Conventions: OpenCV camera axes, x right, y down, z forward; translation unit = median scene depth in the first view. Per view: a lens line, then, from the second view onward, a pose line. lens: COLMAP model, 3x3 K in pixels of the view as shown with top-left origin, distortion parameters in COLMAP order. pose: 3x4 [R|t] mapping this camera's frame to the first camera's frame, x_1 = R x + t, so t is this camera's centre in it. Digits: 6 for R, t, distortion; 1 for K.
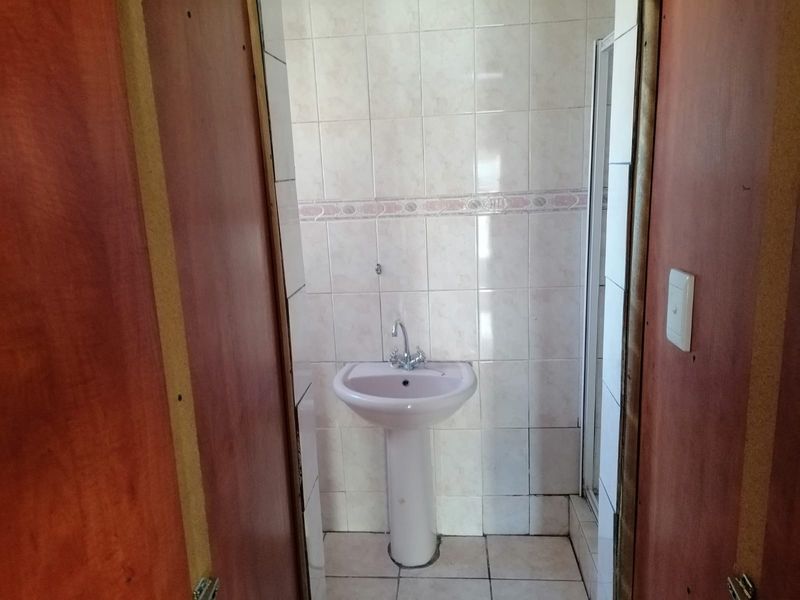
lens RADIAL K [[595.8, 0, 398.0], [0, 595.8, 297.3], [0, 0, 1]] dist [0.049248, -0.050794]
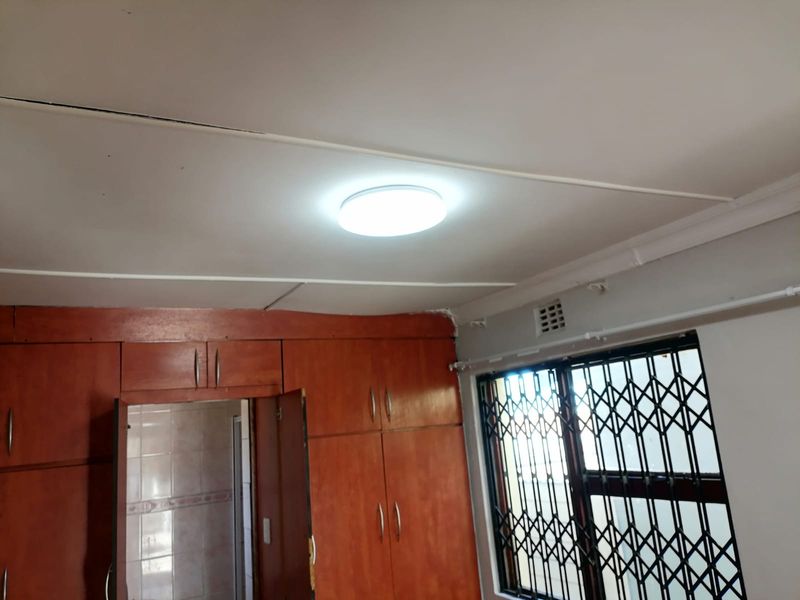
lens RADIAL K [[595.8, 0, 398.0], [0, 595.8, 297.3], [0, 0, 1]] dist [0.049248, -0.050794]
pose [[0.836470, 0.088288, 0.540854, -0.369236], [0.166585, 0.899269, -0.404431, 0.146176], [-0.522080, 0.428393, 0.737504, -1.057957]]
